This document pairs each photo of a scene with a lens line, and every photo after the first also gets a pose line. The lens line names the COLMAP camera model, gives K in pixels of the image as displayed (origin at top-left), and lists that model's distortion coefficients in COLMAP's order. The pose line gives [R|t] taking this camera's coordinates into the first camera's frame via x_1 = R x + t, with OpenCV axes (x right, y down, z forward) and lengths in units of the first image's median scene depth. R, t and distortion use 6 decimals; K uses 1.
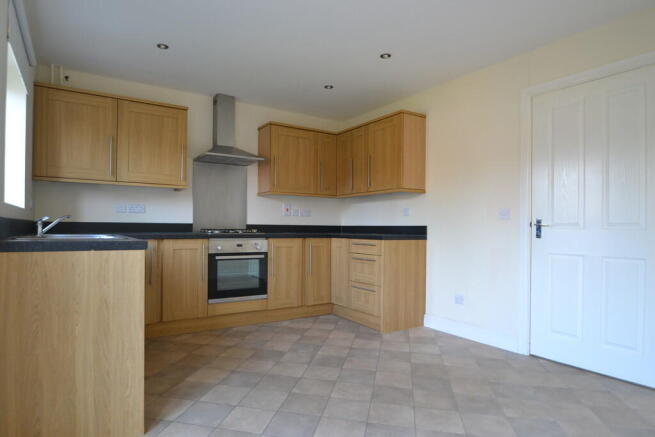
lens RADIAL K [[380.1, 0, 310.2], [0, 380.1, 228.7], [0, 0, 1]] dist [-0.018670, 0.000565]
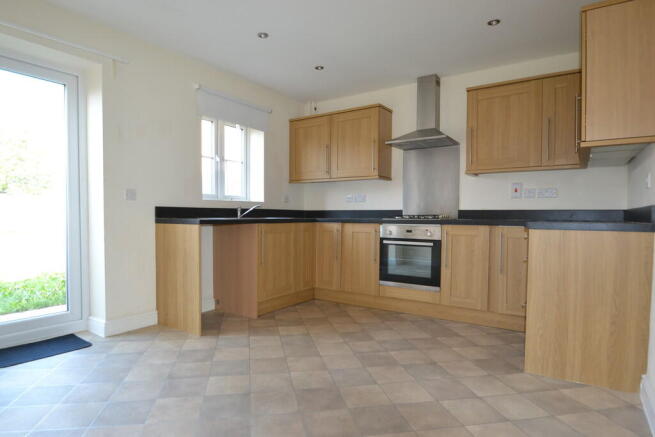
lens RADIAL K [[380.1, 0, 310.2], [0, 380.1, 228.7], [0, 0, 1]] dist [-0.018670, 0.000565]
pose [[0.384924, 0.028763, -0.922500, 0.657923], [0.000195, 0.999512, 0.031246, 0.006960], [0.922948, -0.012207, 0.384730, 0.412375]]
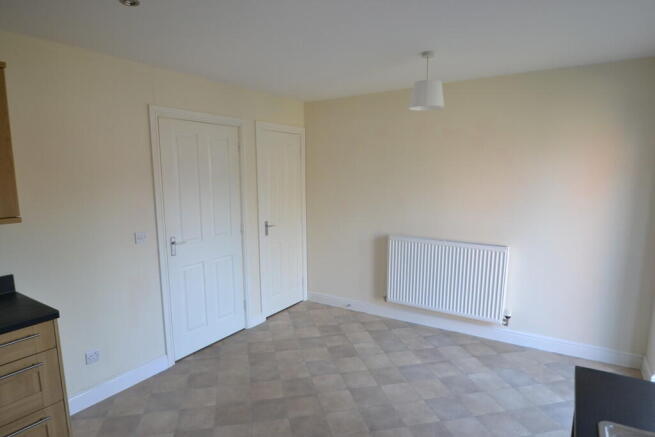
lens RADIAL K [[380.1, 0, 310.2], [0, 380.1, 228.7], [0, 0, 1]] dist [-0.018670, 0.000565]
pose [[-0.400062, -0.145972, 0.904789, -0.436627], [0.009997, 0.986481, 0.163572, -0.190998], [-0.916434, 0.074484, -0.393194, 0.889593]]
